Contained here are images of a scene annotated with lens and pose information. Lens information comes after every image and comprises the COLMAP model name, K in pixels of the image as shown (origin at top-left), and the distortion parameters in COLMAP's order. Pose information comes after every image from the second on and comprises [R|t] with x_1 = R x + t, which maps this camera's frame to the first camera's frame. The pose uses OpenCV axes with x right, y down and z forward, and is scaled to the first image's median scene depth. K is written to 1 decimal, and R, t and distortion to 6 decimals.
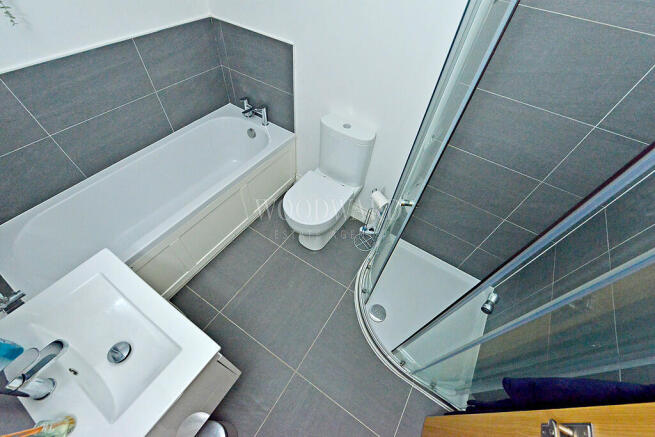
lens RADIAL K [[257.5, 0, 327.5], [0, 257.5, 218.5], [0, 0, 1]] dist [-0.010365, -0.000014]
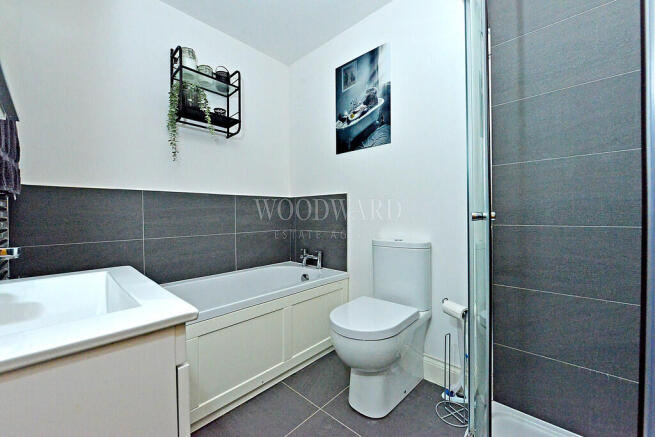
lens RADIAL K [[257.5, 0, 327.5], [0, 257.5, 218.5], [0, 0, 1]] dist [-0.010365, -0.000014]
pose [[0.980781, -0.080761, -0.177613, -0.008771], [-0.087645, 0.630938, -0.770867, 0.313884], [0.174318, 0.771618, 0.611734, 0.220817]]
